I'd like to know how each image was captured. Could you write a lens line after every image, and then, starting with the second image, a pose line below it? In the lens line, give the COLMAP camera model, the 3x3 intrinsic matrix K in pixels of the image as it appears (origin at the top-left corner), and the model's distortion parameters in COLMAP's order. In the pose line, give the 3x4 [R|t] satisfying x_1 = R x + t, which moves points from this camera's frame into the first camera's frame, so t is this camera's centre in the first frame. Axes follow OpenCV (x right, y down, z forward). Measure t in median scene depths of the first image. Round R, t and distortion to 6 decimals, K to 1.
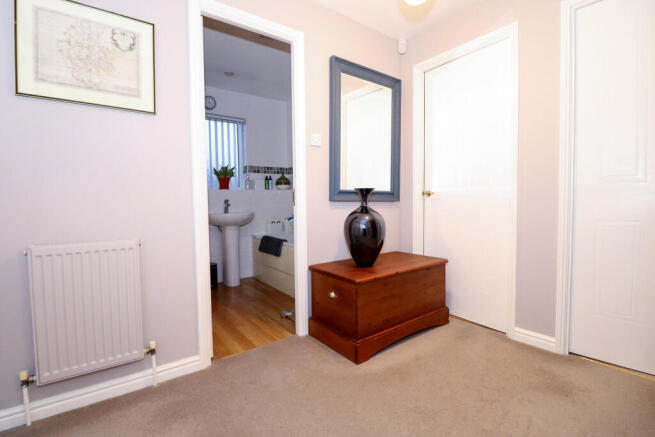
lens RADIAL K [[306.3, 0, 328.9], [0, 306.3, 214.7], [0, 0, 1]] dist [0.000498, -0.000536]
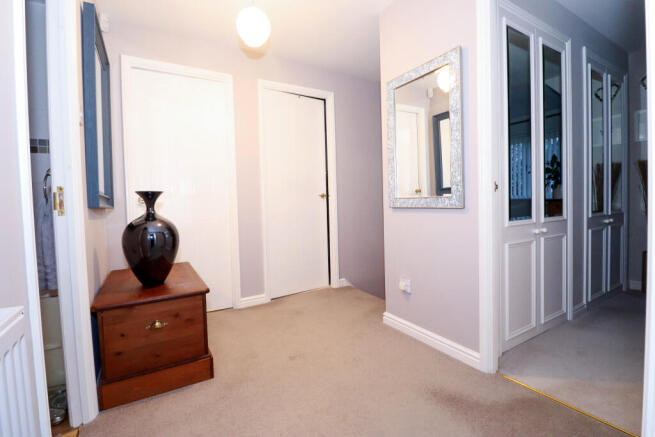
lens RADIAL K [[306.3, 0, 328.9], [0, 306.3, 214.7], [0, 0, 1]] dist [0.000498, -0.000536]
pose [[0.098281, -0.025661, 0.994828, -0.359137], [0.070914, 0.997307, 0.018719, -0.001460], [-0.992629, 0.068707, 0.099836, 0.234034]]
